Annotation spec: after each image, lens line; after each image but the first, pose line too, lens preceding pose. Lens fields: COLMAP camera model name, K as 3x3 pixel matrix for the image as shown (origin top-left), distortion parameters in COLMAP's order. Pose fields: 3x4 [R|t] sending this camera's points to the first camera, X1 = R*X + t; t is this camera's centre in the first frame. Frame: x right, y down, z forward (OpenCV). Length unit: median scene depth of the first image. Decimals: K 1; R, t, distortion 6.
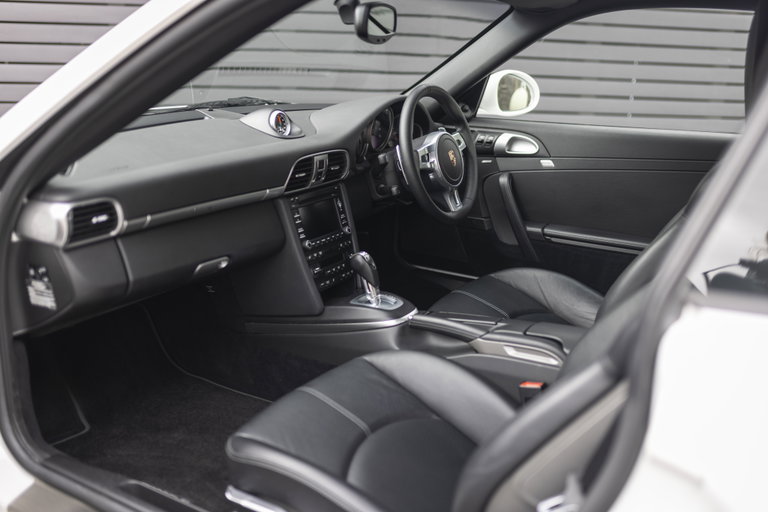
lens RADIAL K [[741.0, 0, 384.0], [0, 741.0, 256.0], [0, 0, 1]] dist [-0.001966, 0.016181]
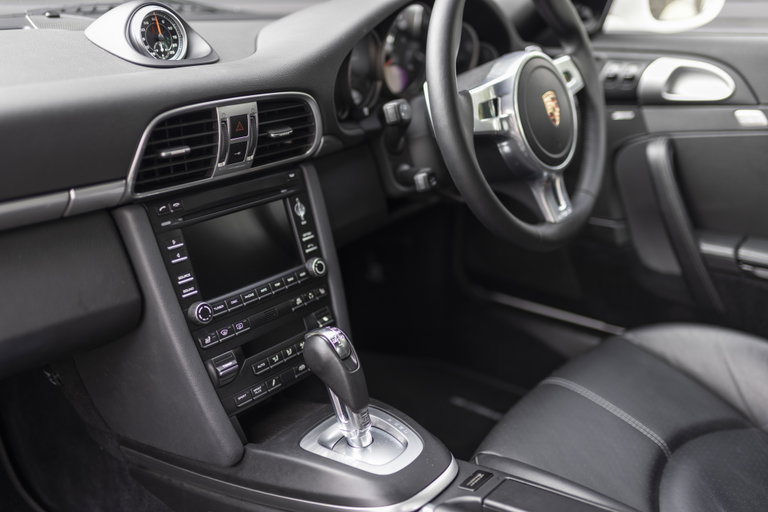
lens RADIAL K [[741.0, 0, 384.0], [0, 741.0, 256.0], [0, 0, 1]] dist [-0.001966, 0.016181]
pose [[0.988394, 0.018000, -0.150841, 0.063156], [-0.009393, 0.998297, 0.057579, -0.068982], [0.151621, -0.055494, 0.986880, 0.546347]]
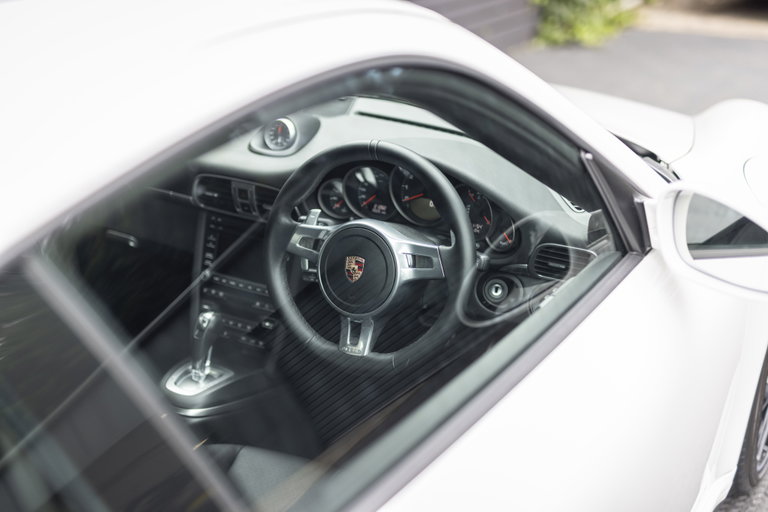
lens RADIAL K [[1075.9, 0, 384.0], [0, 1075.9, 256.0], [0, 0, 1]] dist [-0.000679, 0.040030]
pose [[0.047334, 0.380877, -0.923413, 0.935669], [-0.283866, 0.891463, 0.353148, -0.478570], [0.957695, 0.245410, 0.150314, 0.932821]]
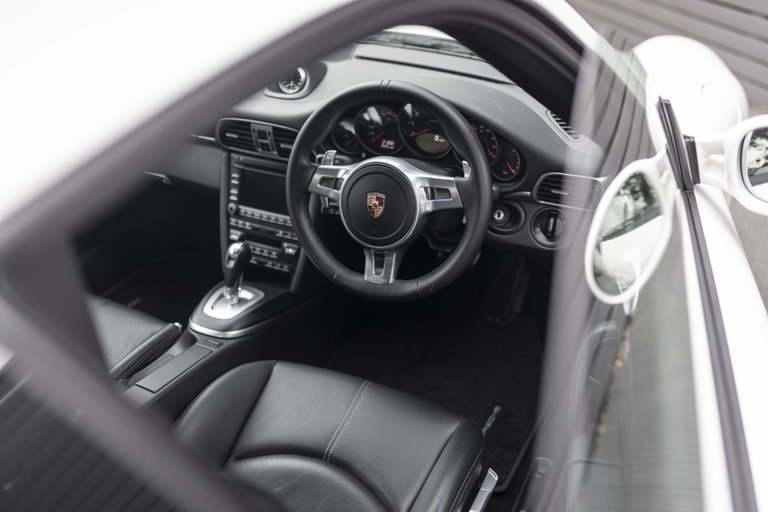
lens RADIAL K [[741.0, 0, 384.0], [0, 741.0, 256.0], [0, 0, 1]] dist [-0.001966, 0.016181]
pose [[0.109679, 0.489399, -0.865135, 0.701459], [-0.265801, 0.853129, 0.448910, -0.403316], [0.957768, 0.180718, 0.223653, 0.914578]]
